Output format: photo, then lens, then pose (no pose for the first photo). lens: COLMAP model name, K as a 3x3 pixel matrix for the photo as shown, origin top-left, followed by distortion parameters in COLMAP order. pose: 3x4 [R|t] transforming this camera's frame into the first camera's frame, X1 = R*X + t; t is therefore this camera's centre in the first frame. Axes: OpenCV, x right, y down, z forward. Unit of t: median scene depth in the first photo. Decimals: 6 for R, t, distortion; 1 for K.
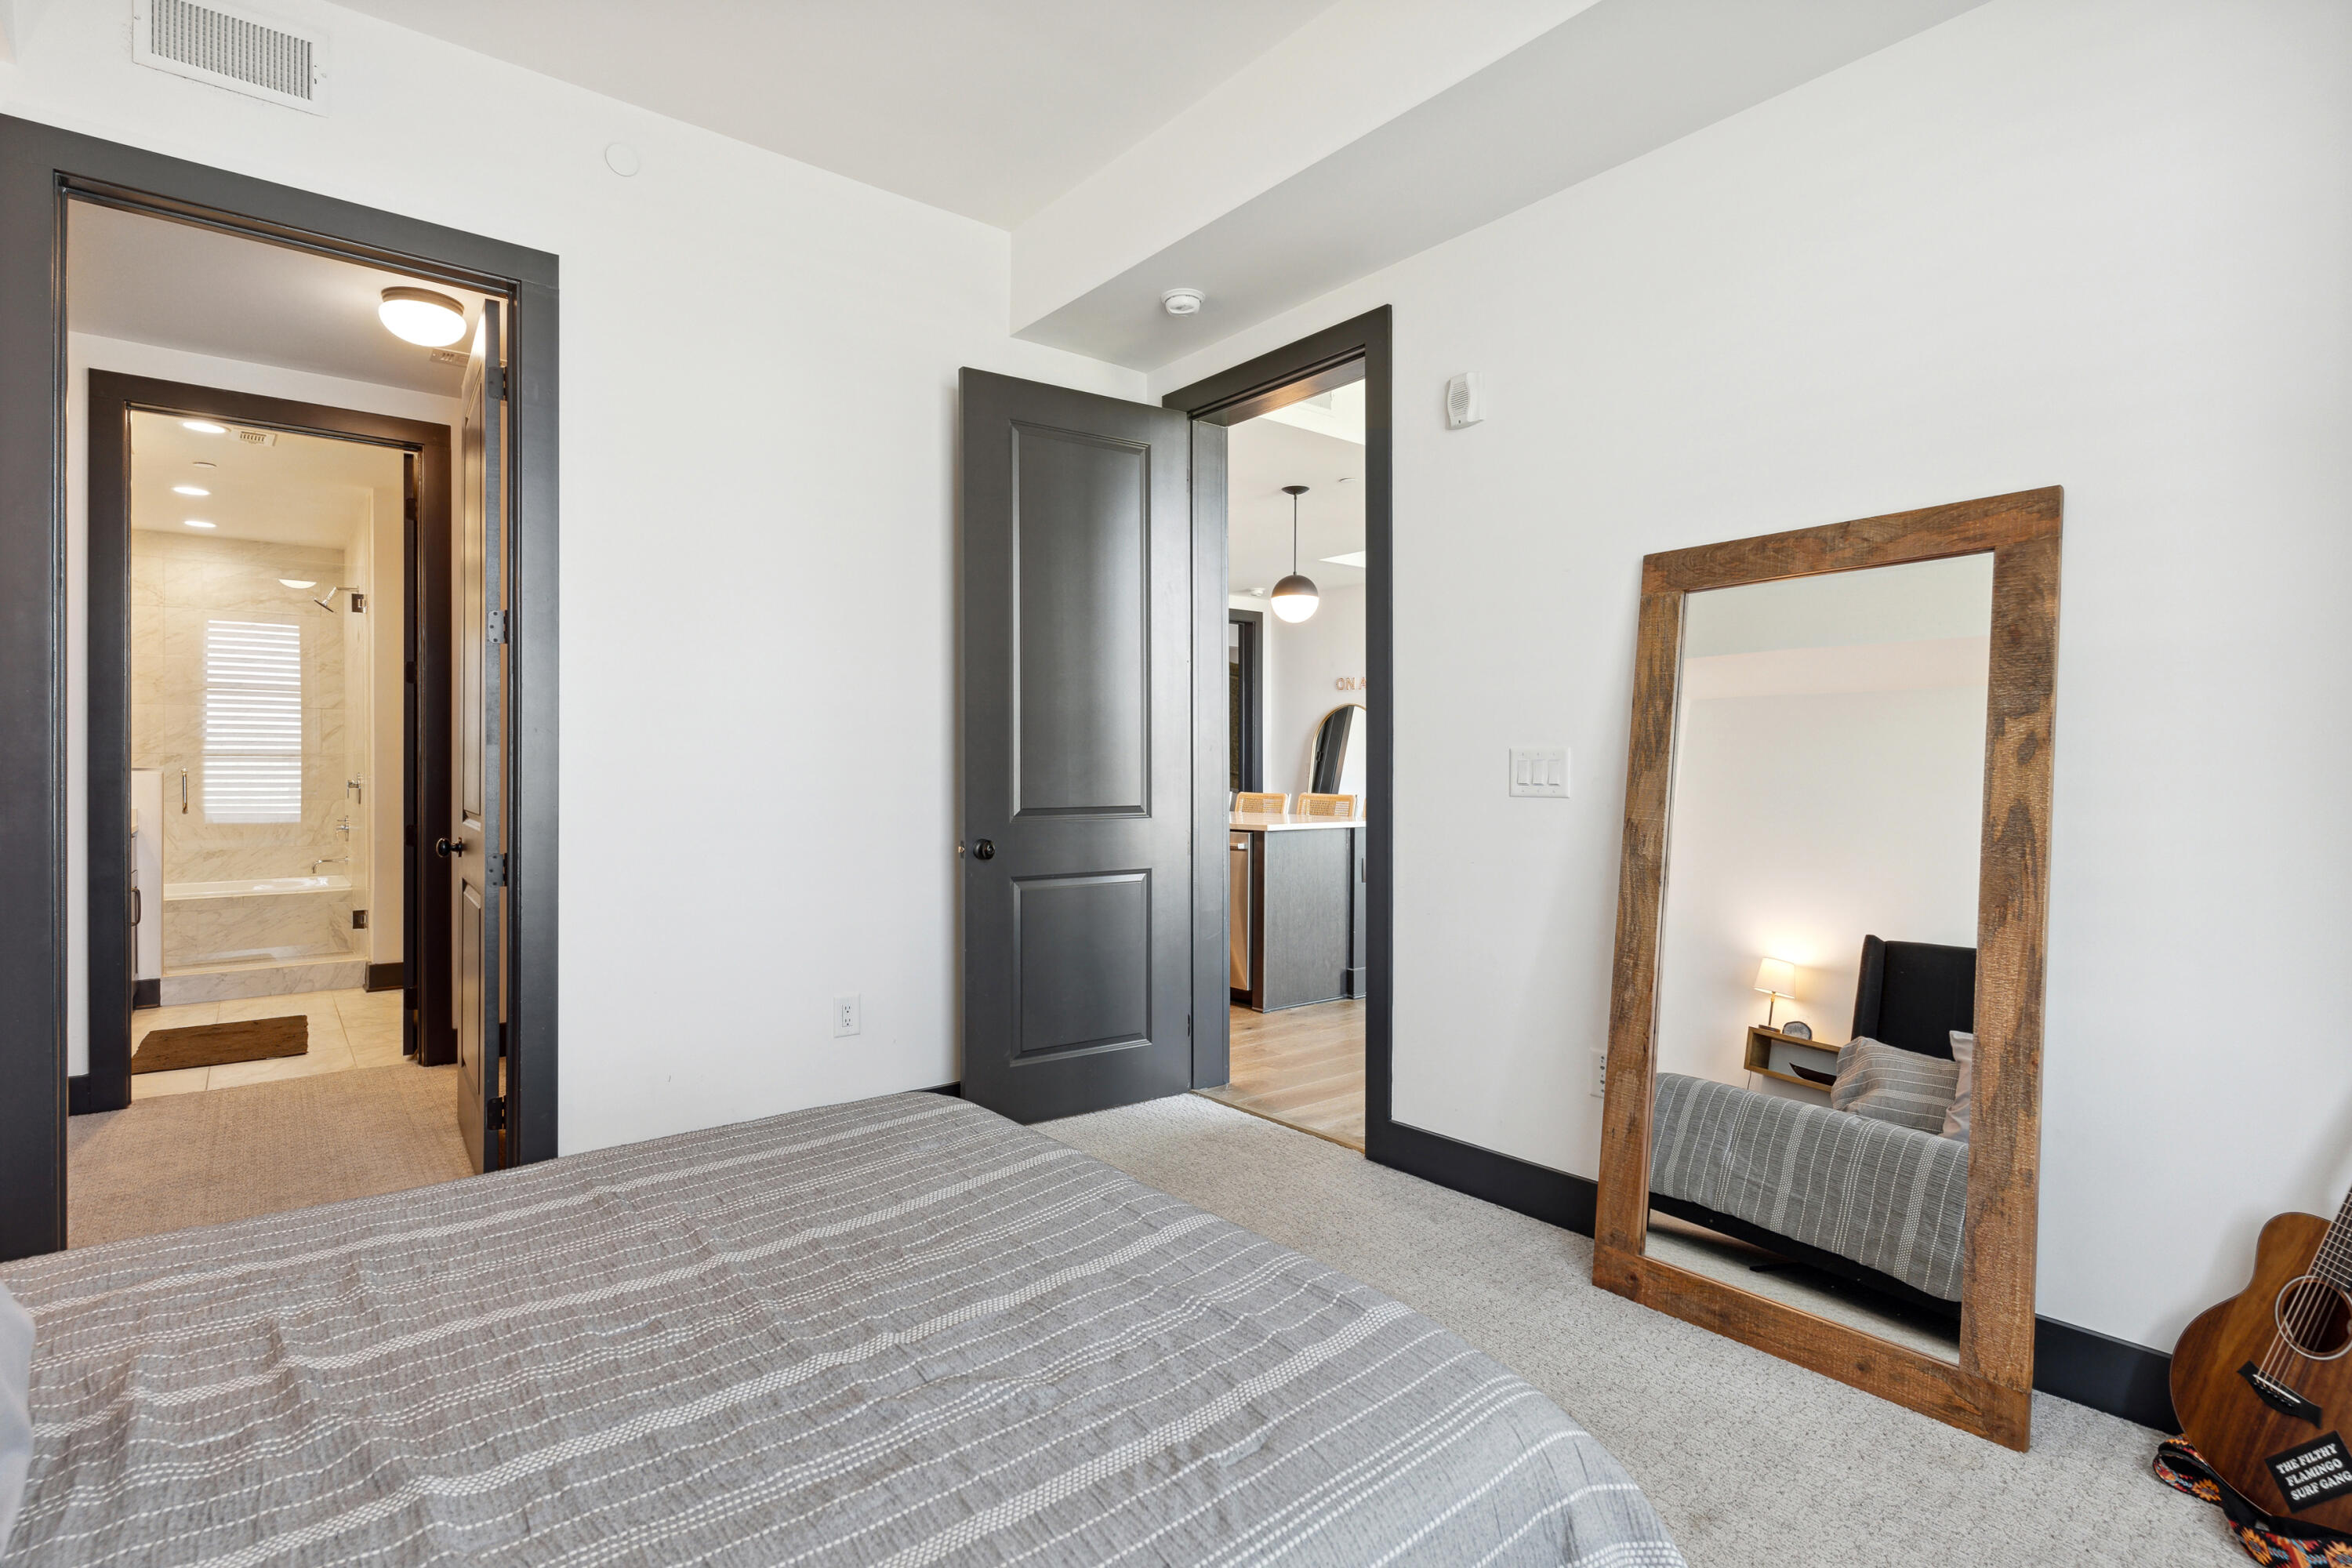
lens RADIAL K [[1148.0, 0, 1162.6], [0, 1148.0, 778.9], [0, 0, 1]] dist [0.001037, 0.001959]
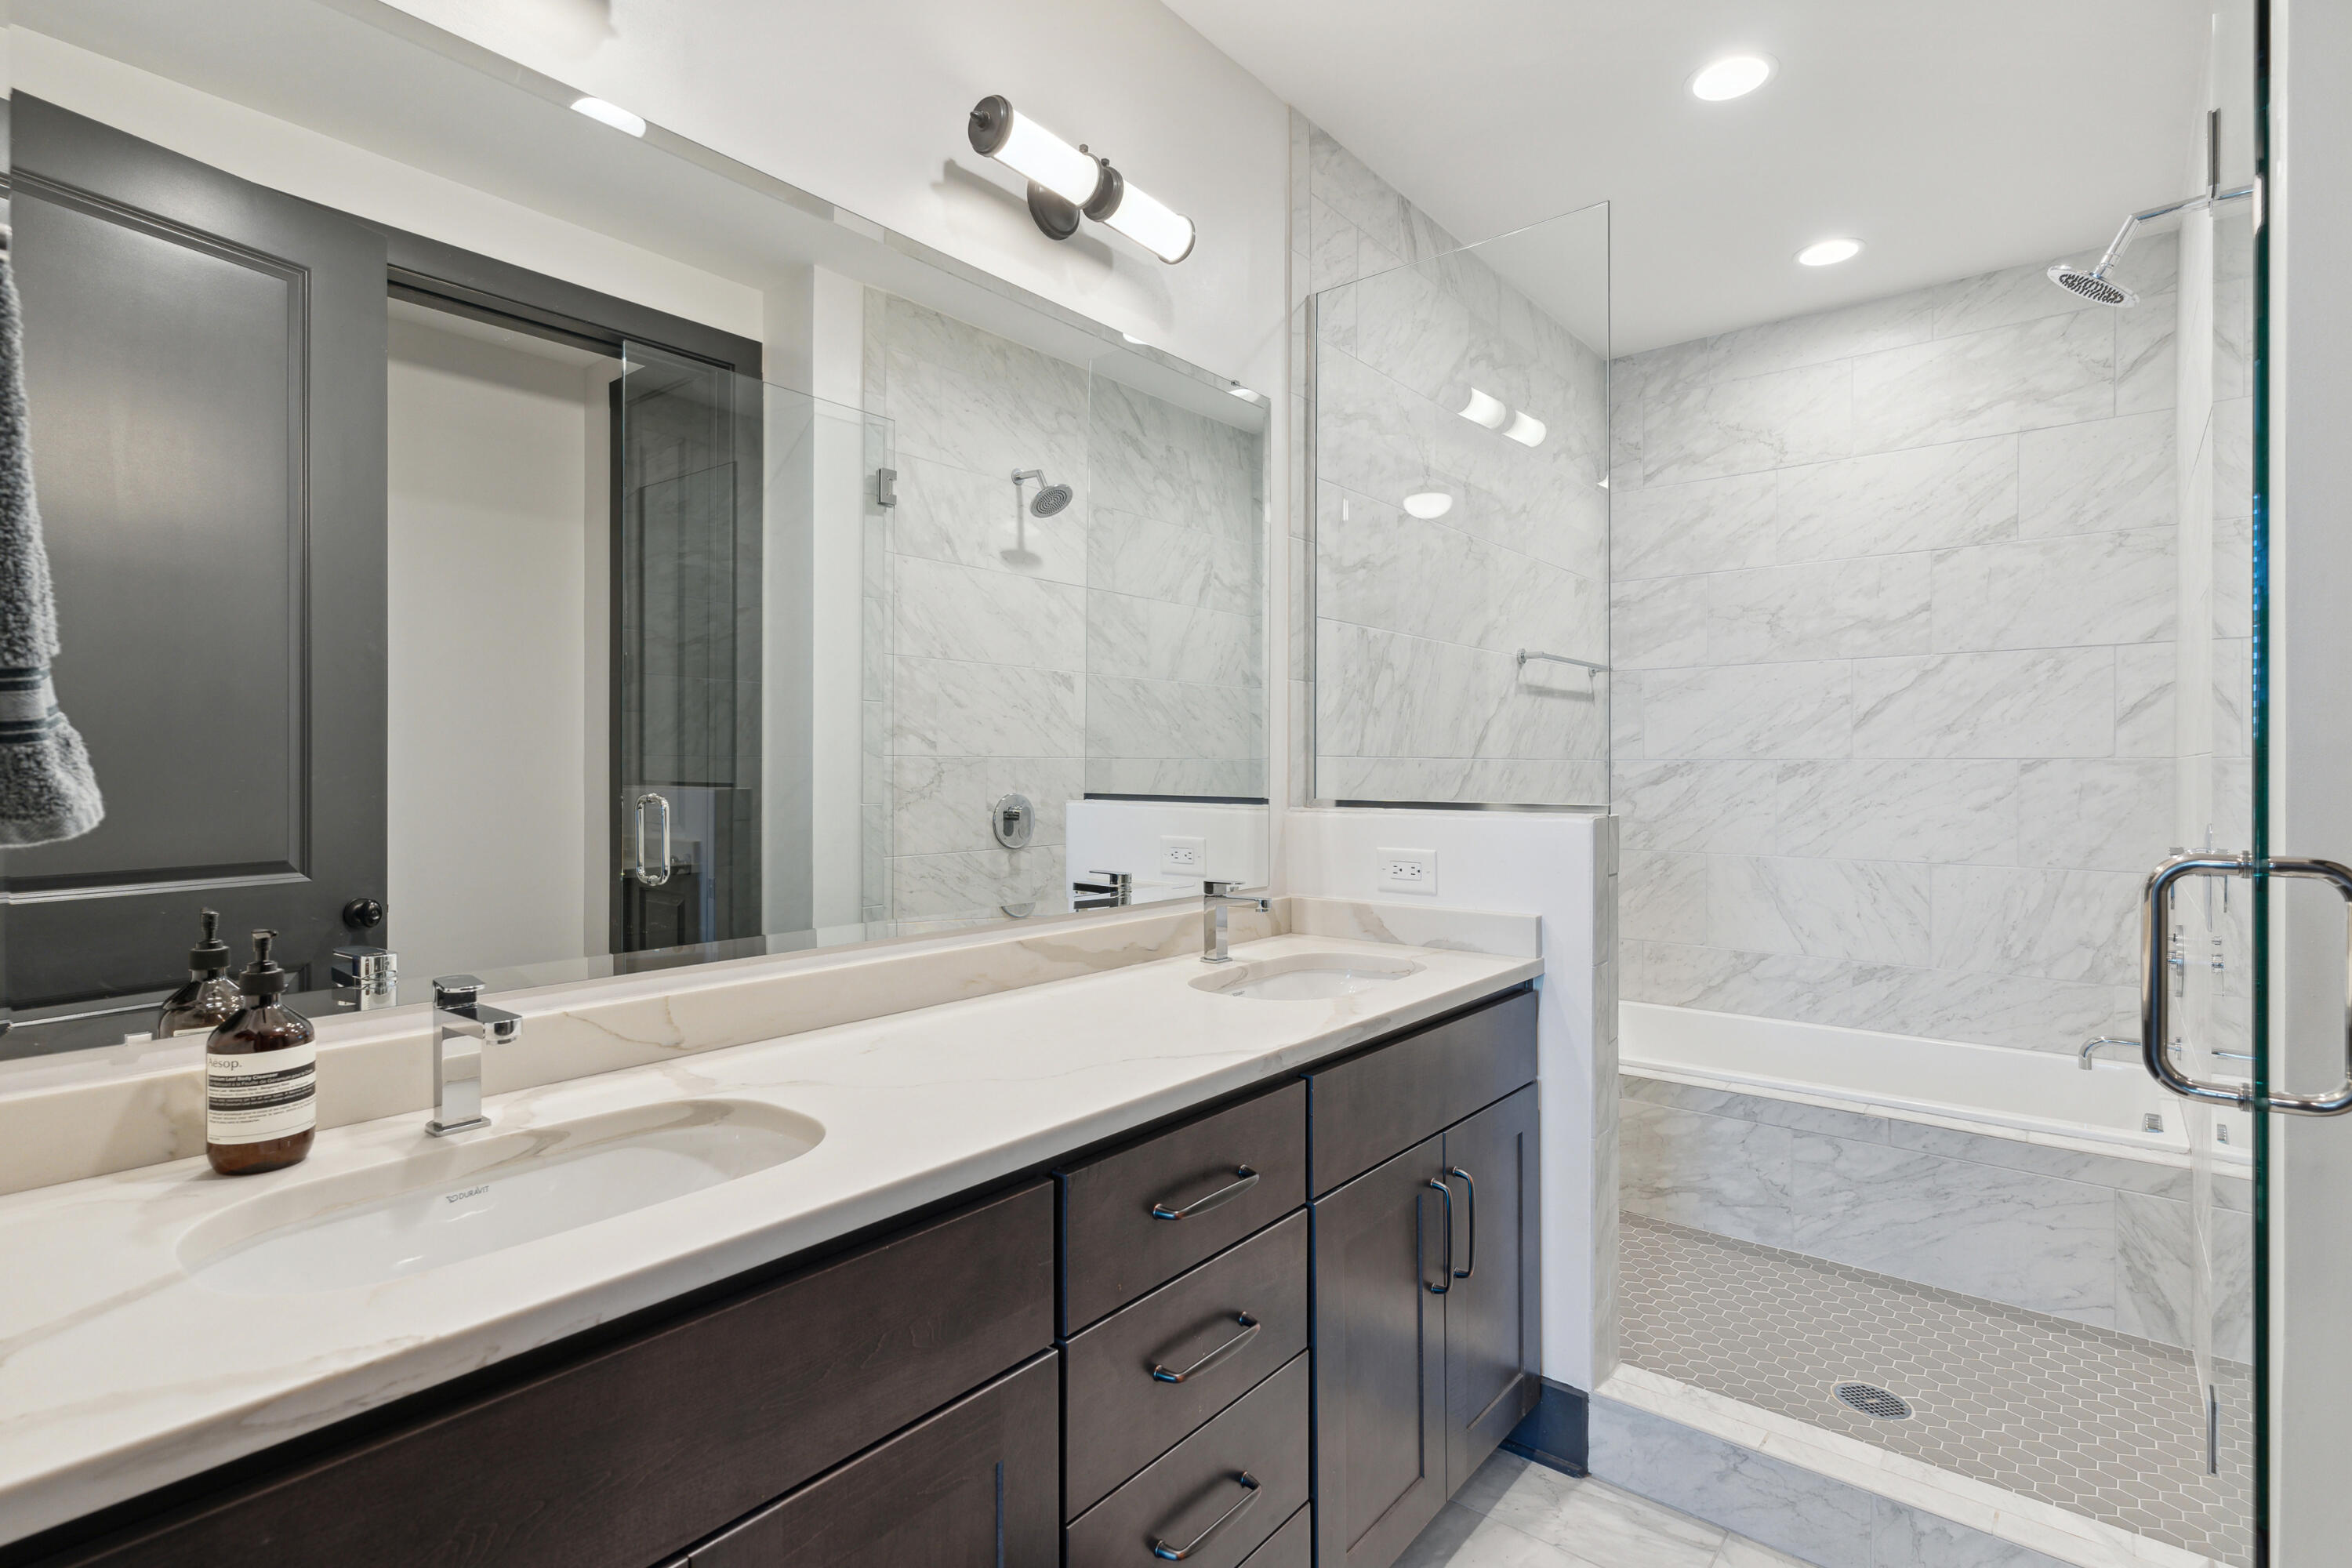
lens RADIAL K [[1148.0, 0, 1152.3], [0, 1148.0, 774.9], [0, 0, 1]] dist [0.001037, 0.001959]
pose [[0.203757, 0.008733, -0.978983, -0.425365], [-0.001141, 0.999962, 0.008683, -0.019664], [0.979021, -0.000653, 0.203759, 0.615389]]
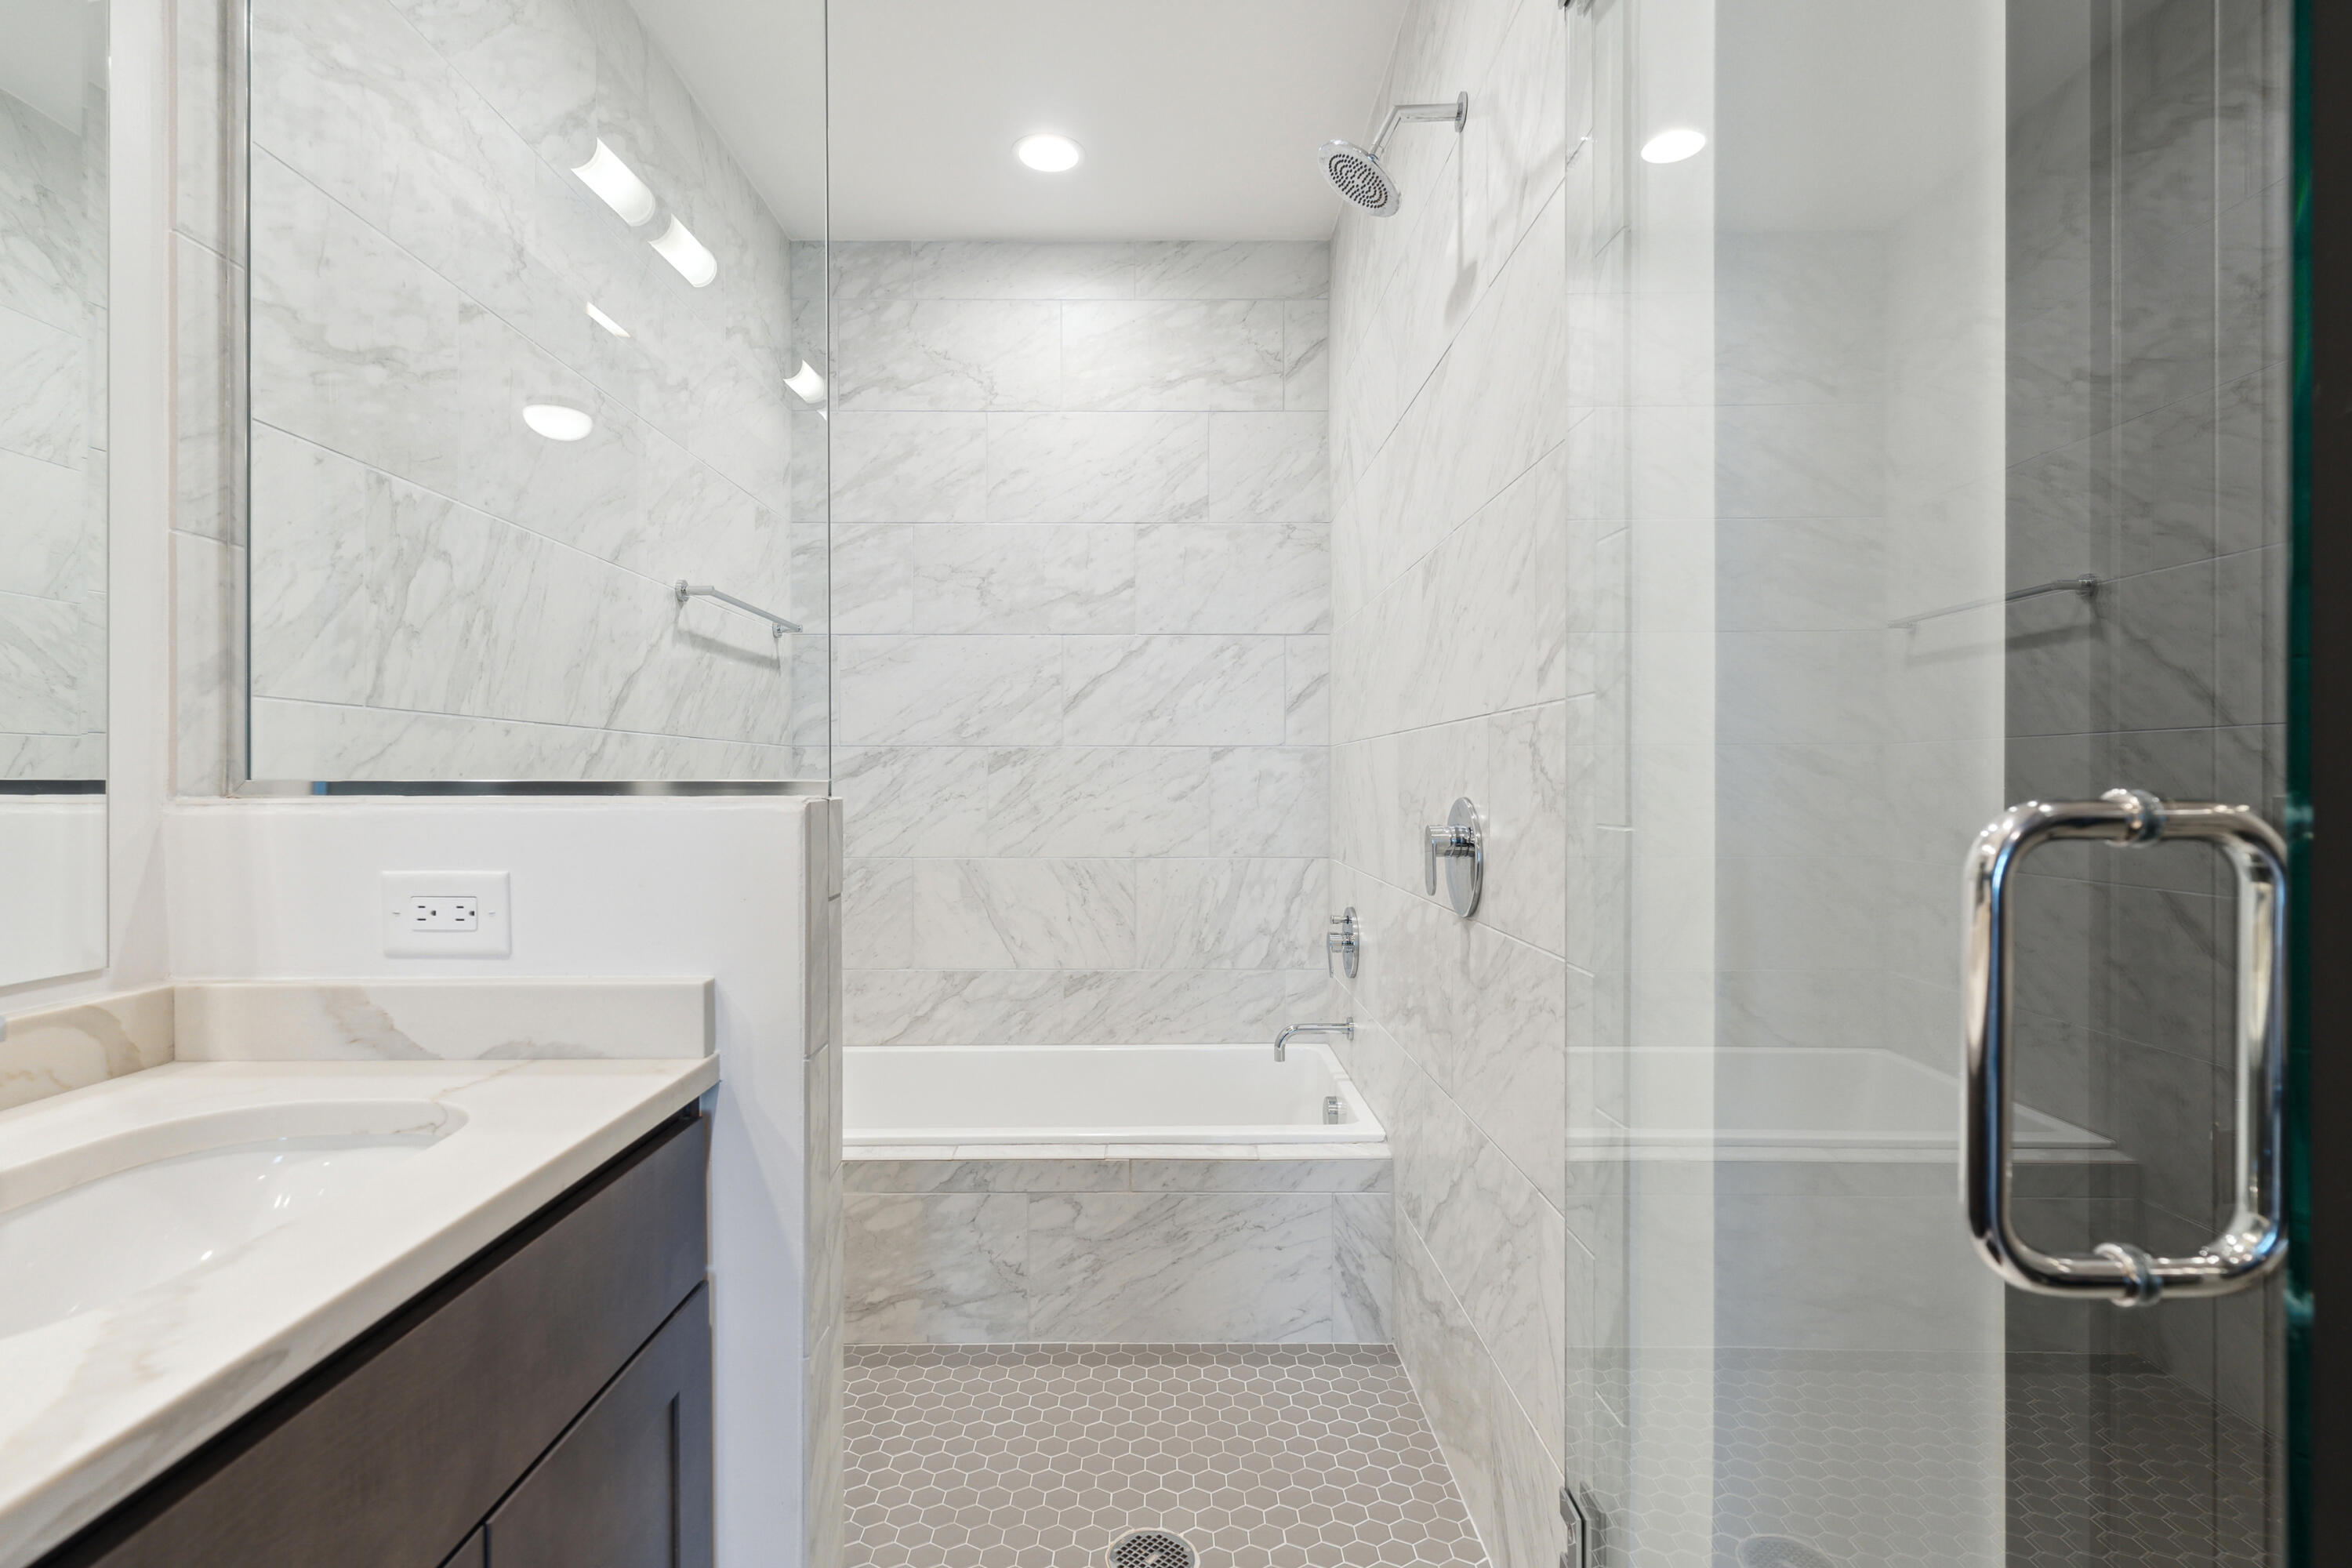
lens RADIAL K [[1148.0, 0, 1168.7], [0, 1148.0, 783.1], [0, 0, 1]] dist [0.001037, 0.001959]
pose [[0.790865, 0.003402, -0.611981, -0.538513], [-0.002140, 0.999994, 0.002793, -0.009885], [0.611987, -0.000900, 0.790867, 0.681579]]
